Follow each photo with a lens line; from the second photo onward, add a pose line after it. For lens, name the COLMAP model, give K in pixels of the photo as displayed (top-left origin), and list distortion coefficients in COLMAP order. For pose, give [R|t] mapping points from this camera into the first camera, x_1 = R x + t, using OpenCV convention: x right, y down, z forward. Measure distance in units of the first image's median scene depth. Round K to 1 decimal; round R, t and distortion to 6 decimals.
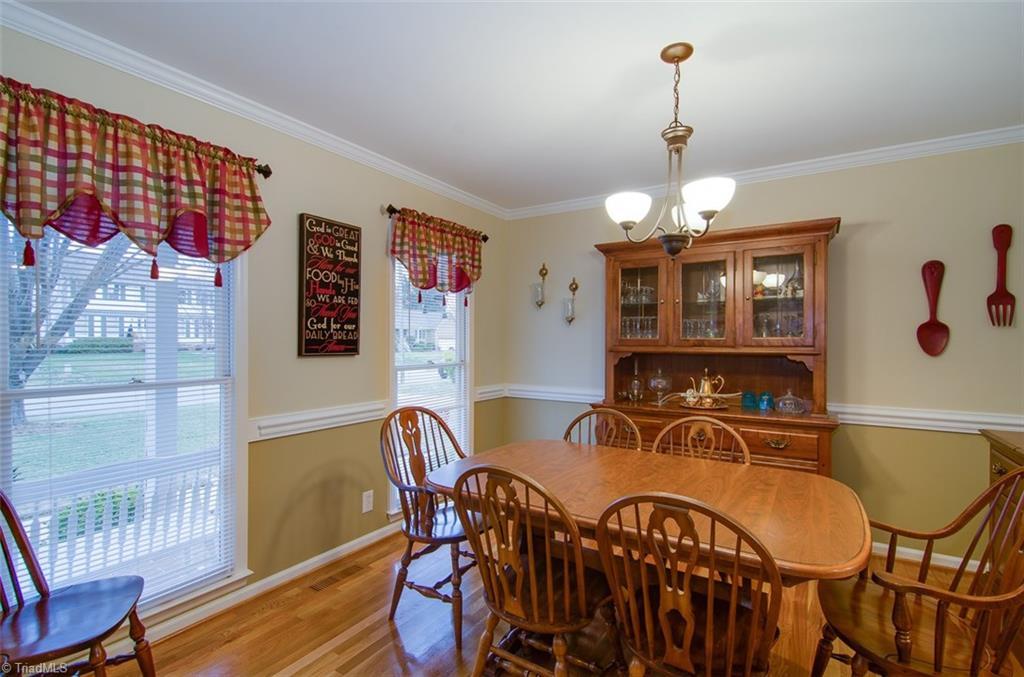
lens RADIAL K [[485.5, 0, 511.2], [0, 485.5, 340.8], [0, 0, 1]] dist [0.021281, -0.013336]
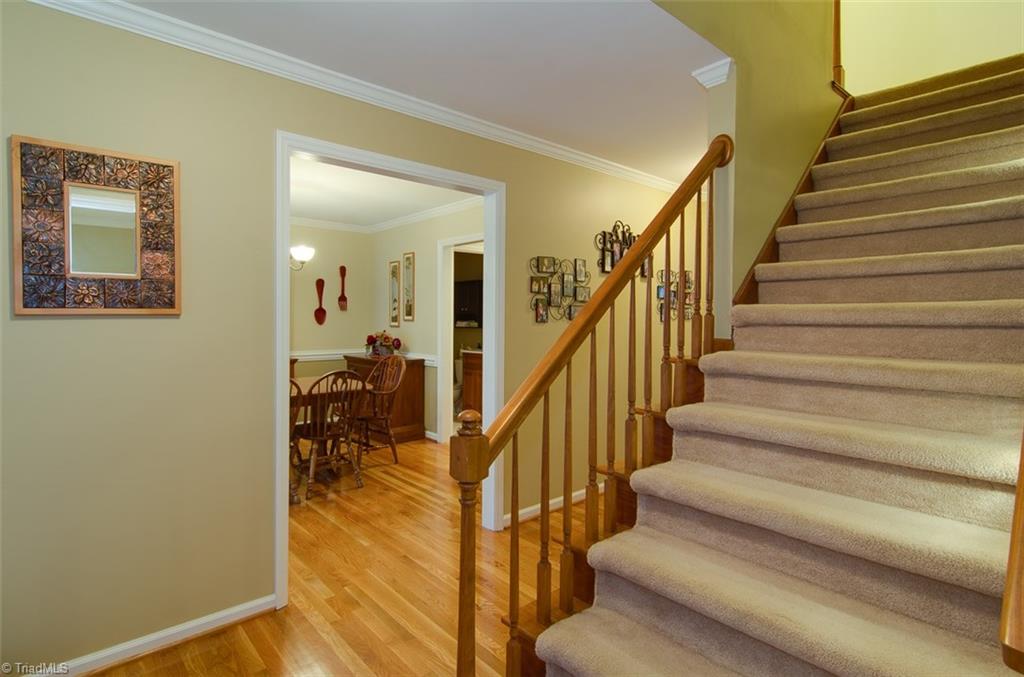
lens RADIAL K [[485.5, 0, 511.2], [0, 485.5, 340.8], [0, 0, 1]] dist [0.021281, -0.013336]
pose [[0.228803, -0.035474, 0.972826, -1.001479], [0.001787, 0.999349, 0.036021, 0.027139], [-0.973471, -0.006504, 0.228718, -0.264818]]
